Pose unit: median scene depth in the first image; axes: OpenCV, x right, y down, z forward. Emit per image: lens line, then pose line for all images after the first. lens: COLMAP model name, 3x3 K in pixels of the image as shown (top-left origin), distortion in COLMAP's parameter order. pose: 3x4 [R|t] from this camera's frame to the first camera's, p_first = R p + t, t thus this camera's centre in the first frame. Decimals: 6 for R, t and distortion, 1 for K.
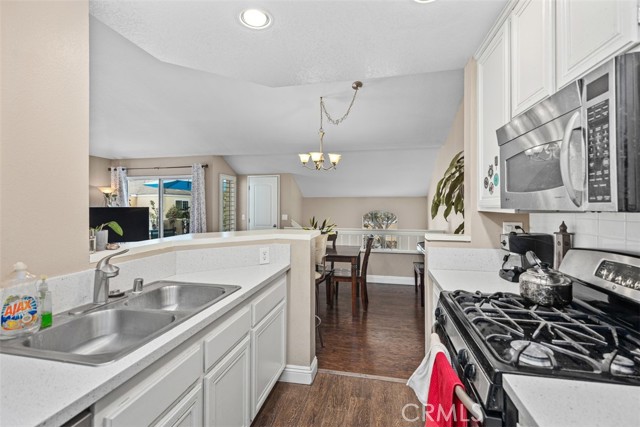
lens RADIAL K [[289.9, 0, 314.9], [0, 289.9, 209.2], [0, 0, 1]] dist [0.007641, -0.000096]
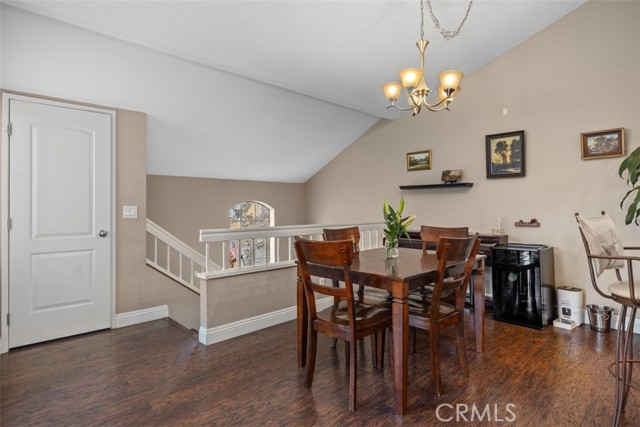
lens RADIAL K [[341.8, 0, 315.5], [0, 341.8, 204.6], [0, 0, 1]] dist [-0.008211, 0.002887]
pose [[0.561104, 0.001555, 0.827744, -0.397978], [0.013192, 0.999854, -0.010822, 0.027720], [-0.827640, 0.016992, 0.561002, 0.525438]]
